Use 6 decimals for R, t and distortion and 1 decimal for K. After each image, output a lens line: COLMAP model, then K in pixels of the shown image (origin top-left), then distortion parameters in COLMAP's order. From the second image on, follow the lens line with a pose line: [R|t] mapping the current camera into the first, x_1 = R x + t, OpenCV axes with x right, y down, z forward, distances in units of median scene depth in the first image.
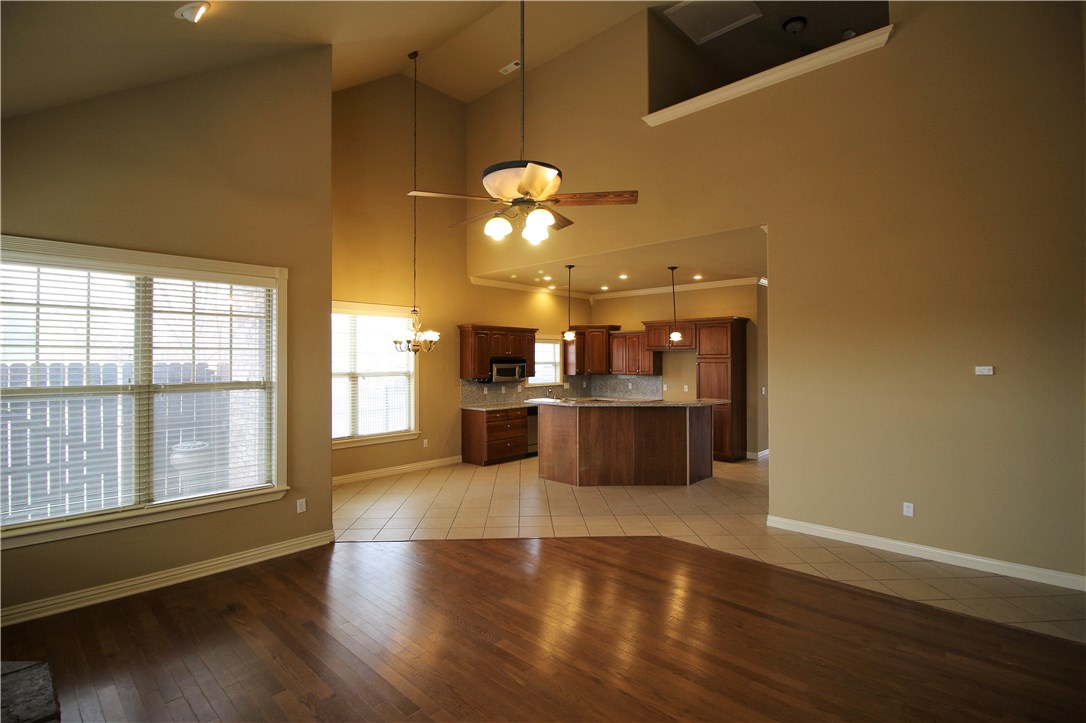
lens RADIAL K [[511.0, 0, 545.3], [0, 511.0, 360.7], [0, 0, 1]] dist [-0.011240, -0.002009]
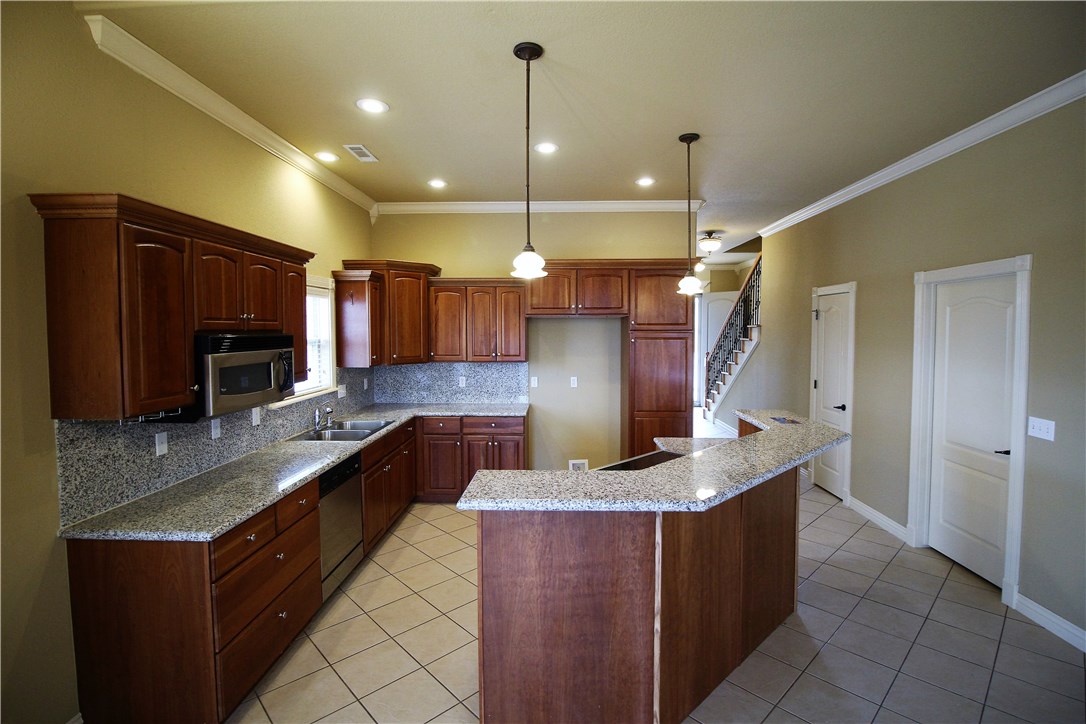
lens RADIAL K [[511.0, 0, 549.0], [0, 511.0, 351.7], [0, 0, 1]] dist [-0.011240, -0.002009]
pose [[0.746857, -0.030965, 0.664263, -0.132636], [0.000756, 0.998954, 0.045717, -0.007114], [-0.664984, -0.033642, 0.746099, 0.592574]]
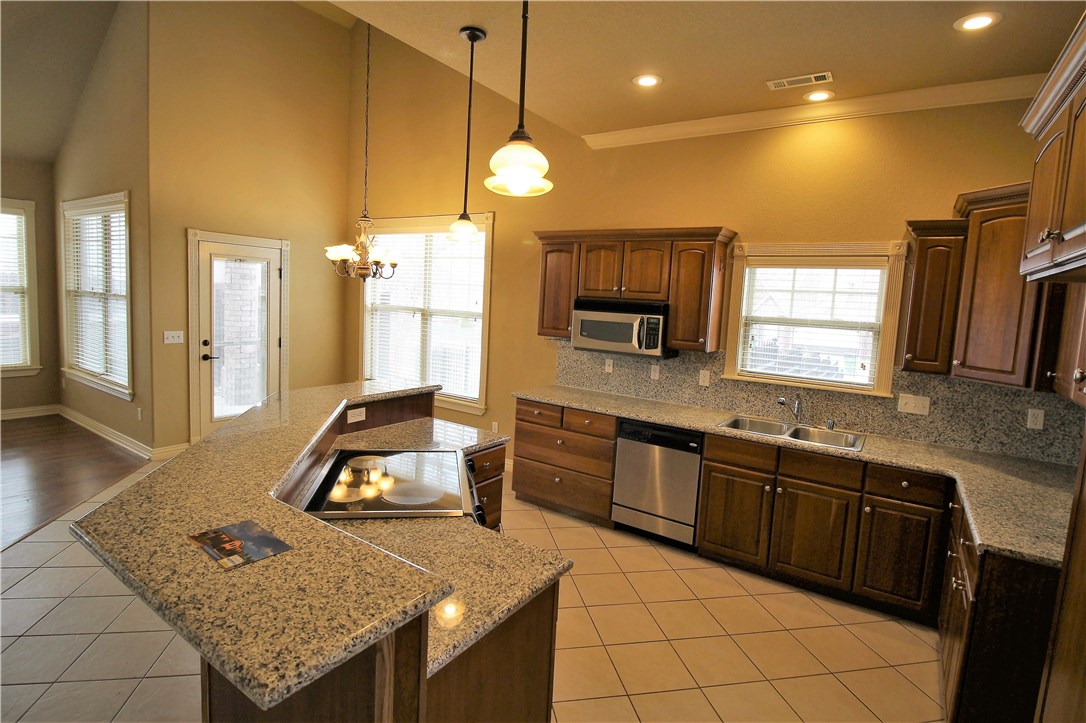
lens RADIAL K [[544.1, 0, 545.6], [0, 544.1, 351.2], [0, 0, 1]] dist [-0.005539, -0.001566]
pose [[0.170357, 0.109933, -0.979231, 0.357302], [-0.054333, 0.993293, 0.102060, -0.005442], [0.983883, 0.035818, 0.175187, 0.788617]]
